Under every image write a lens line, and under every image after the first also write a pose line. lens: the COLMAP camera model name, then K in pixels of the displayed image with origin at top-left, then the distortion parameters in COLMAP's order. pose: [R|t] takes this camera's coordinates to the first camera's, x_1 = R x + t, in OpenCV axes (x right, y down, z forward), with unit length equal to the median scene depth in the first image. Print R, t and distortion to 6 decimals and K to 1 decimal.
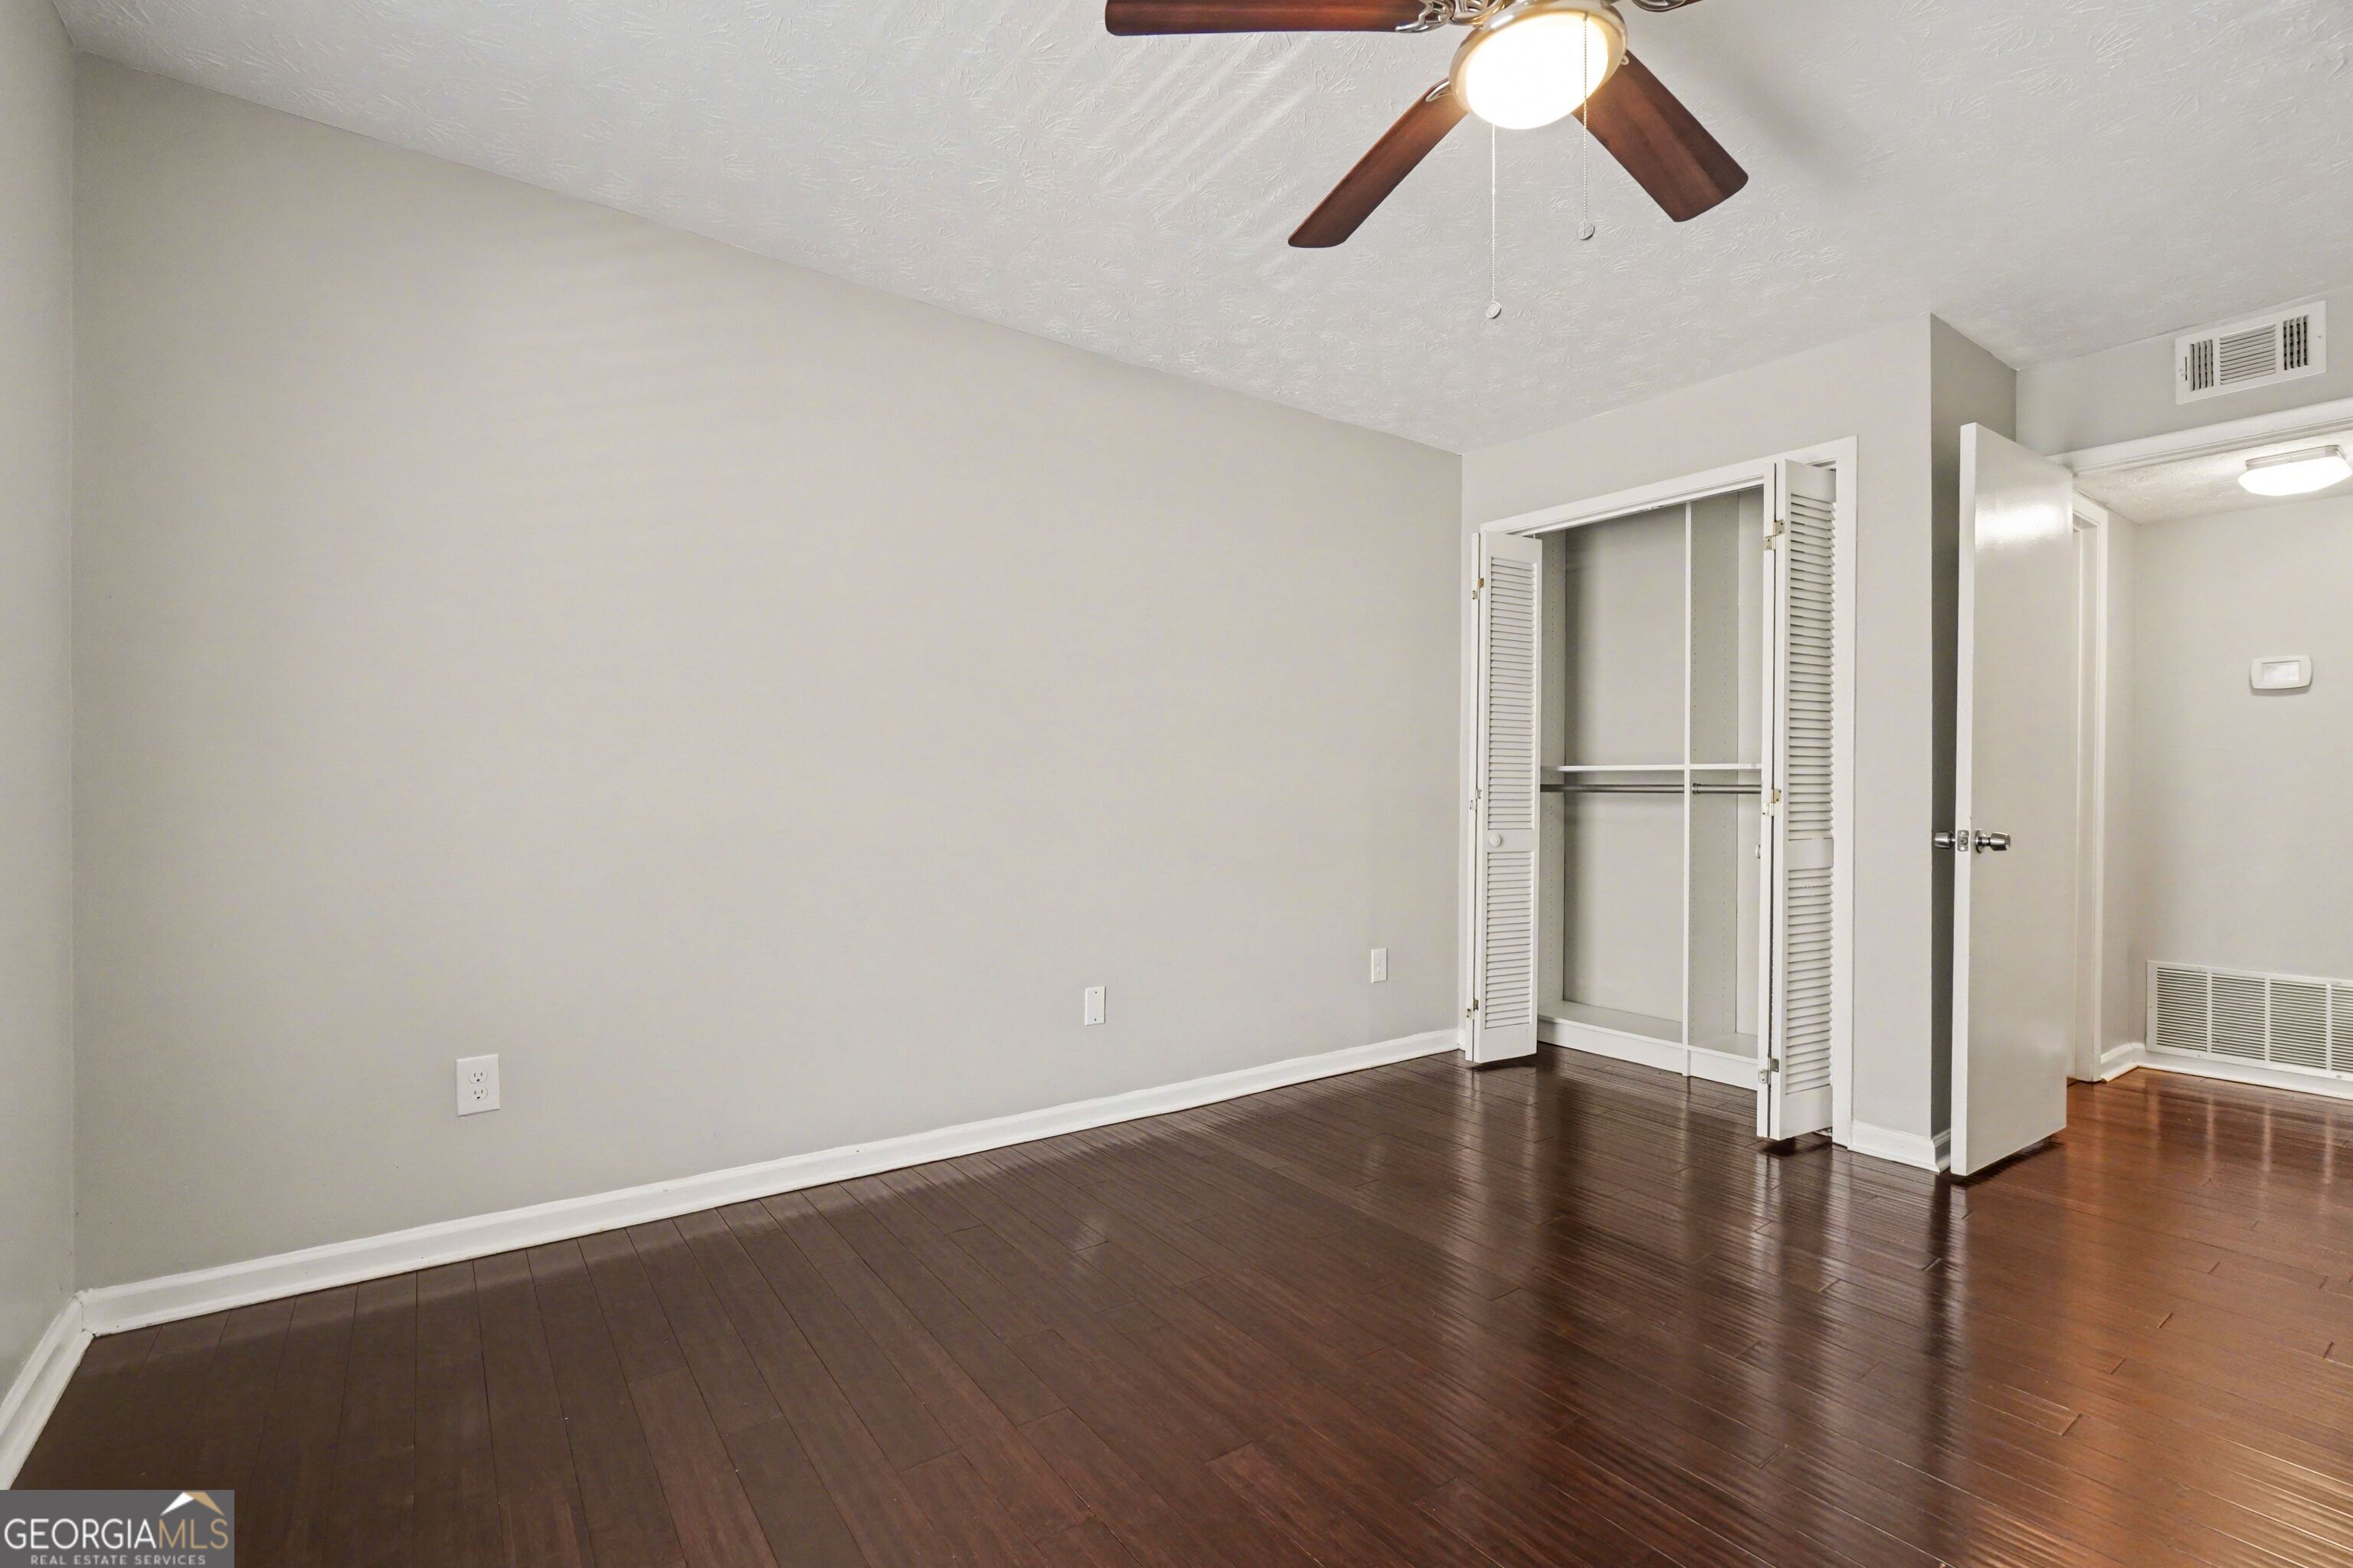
lens RADIAL K [[1045.4, 0, 1150.1], [0, 1045.4, 780.6], [0, 0, 1]] dist [0.000286, -0.000011]
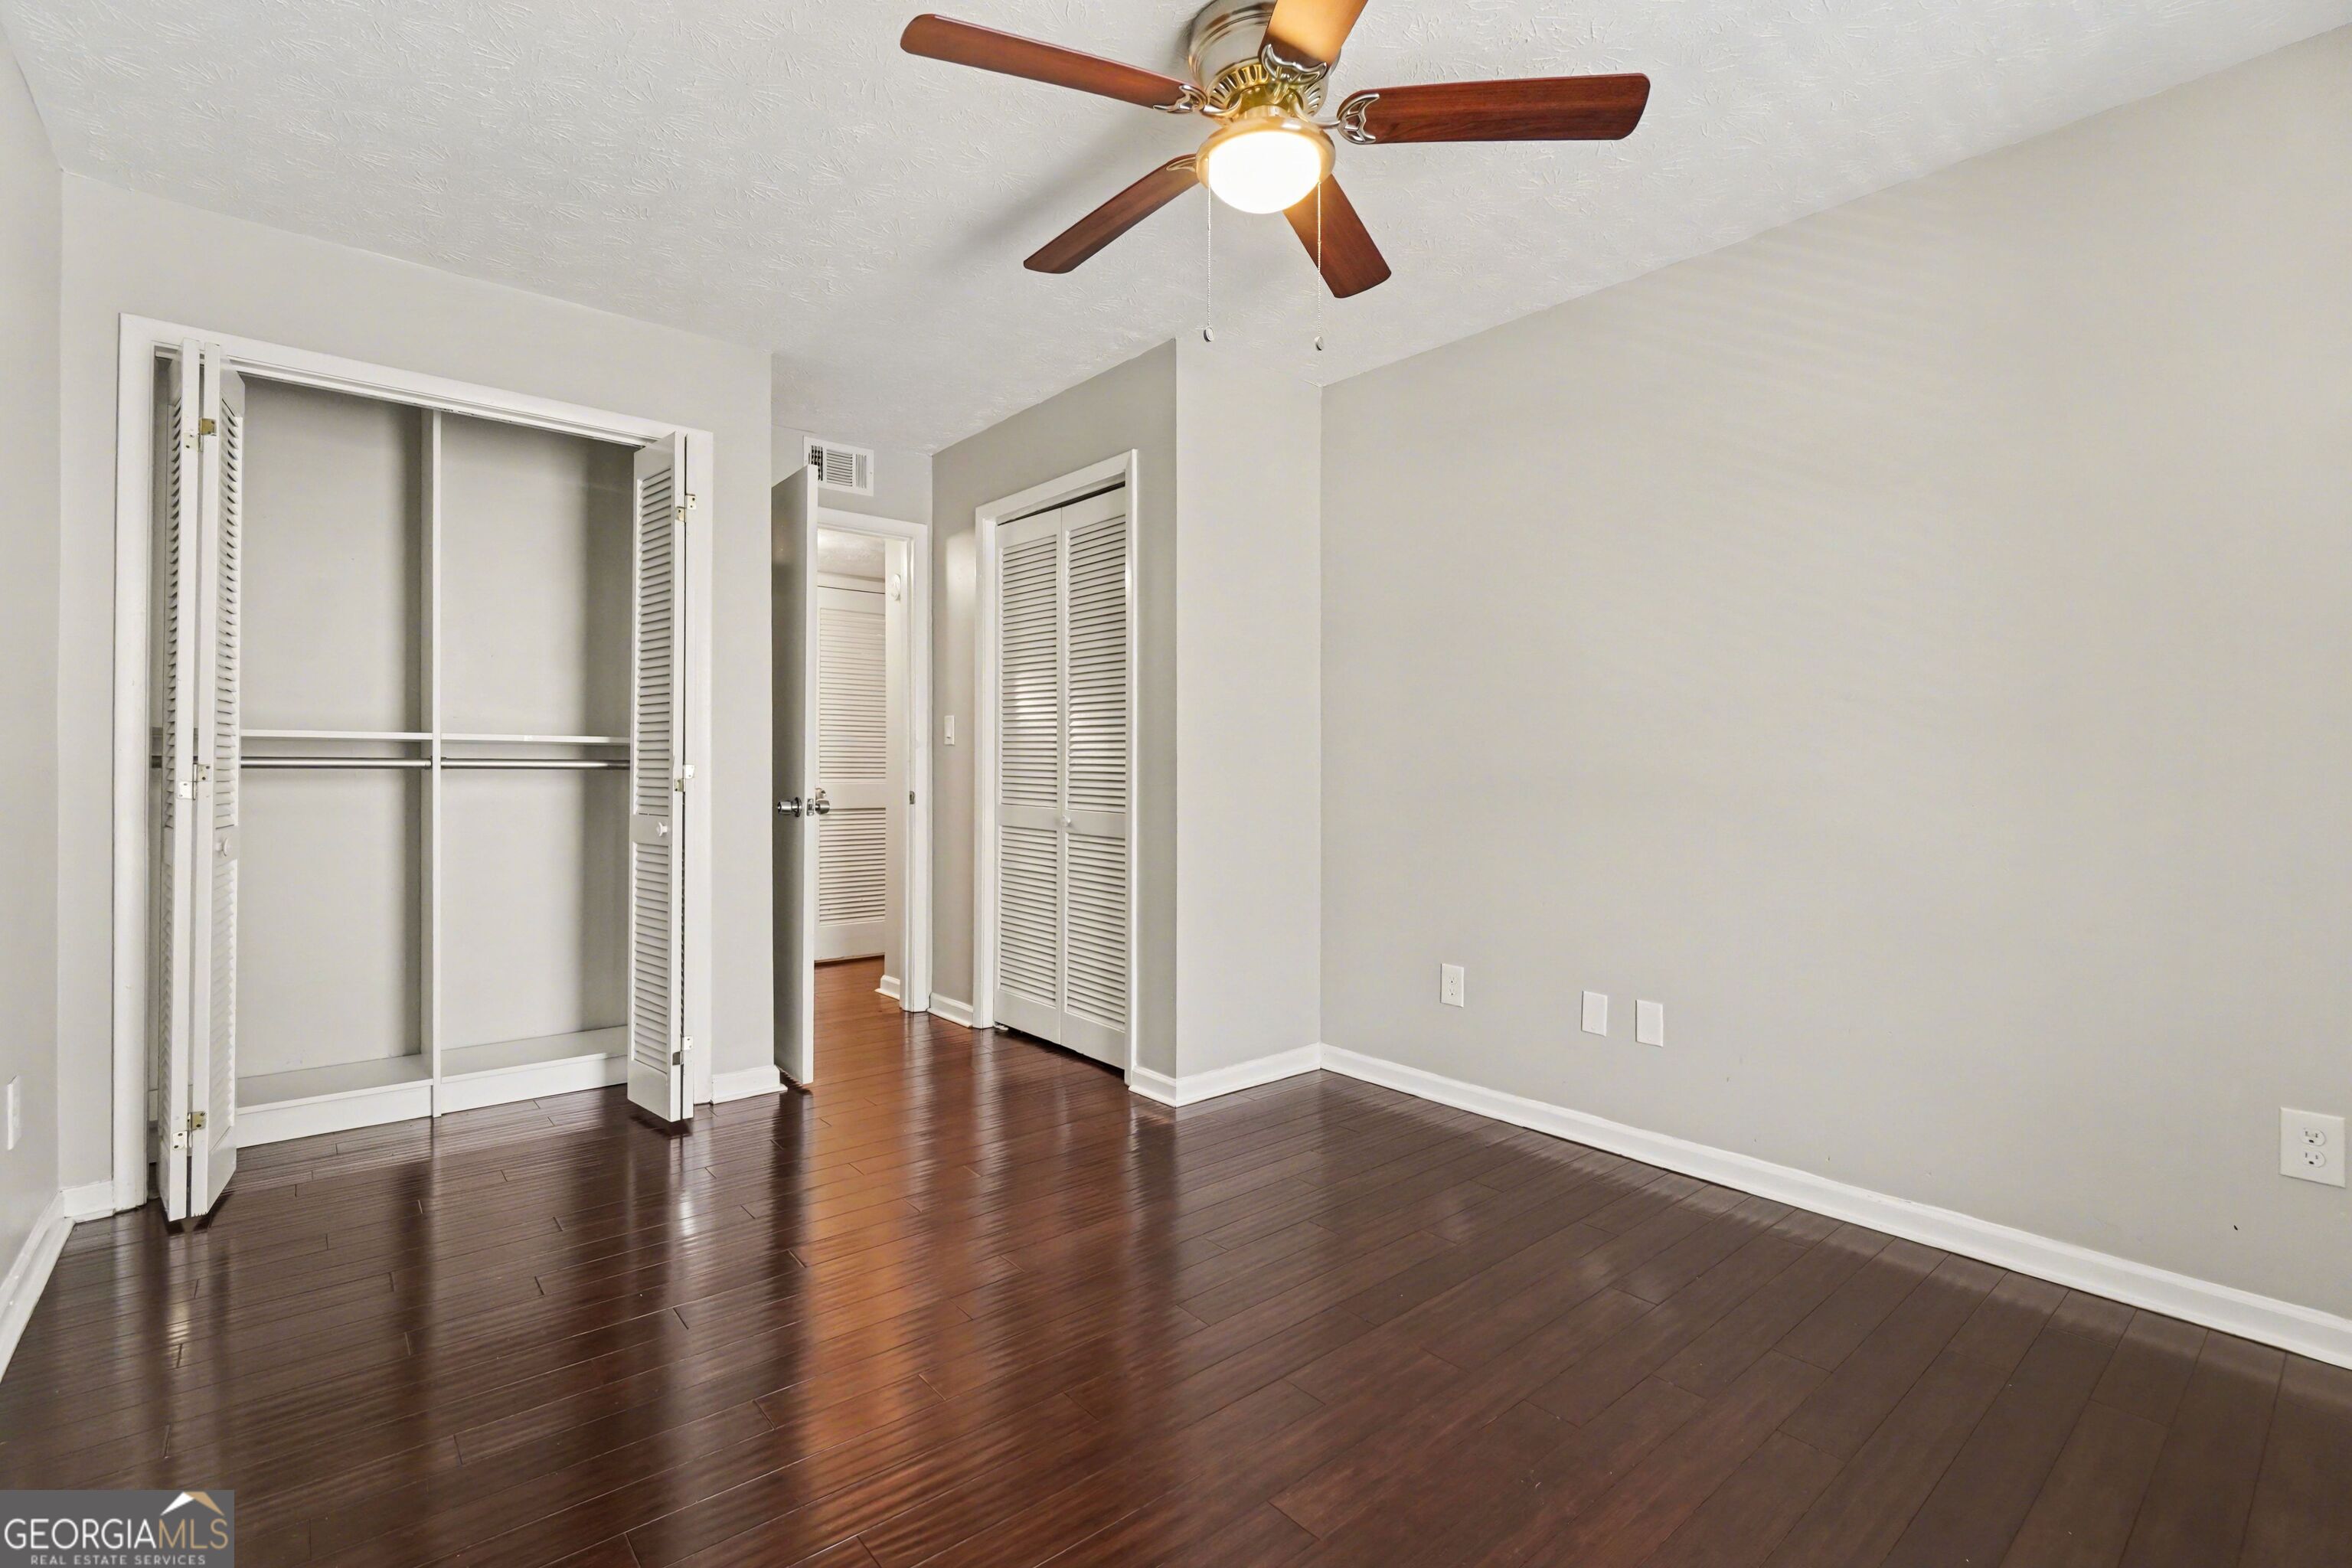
lens RADIAL K [[1044.9, 0, 1149.7], [0, 1044.9, 780.6], [0, 0, 1]] dist [0.000286, -0.000011]
pose [[-0.067538, -0.010964, 0.997656, -0.441954], [-0.005208, 0.999930, 0.010636, 0.011430], [-0.997703, -0.004477, -0.067590, 0.672641]]
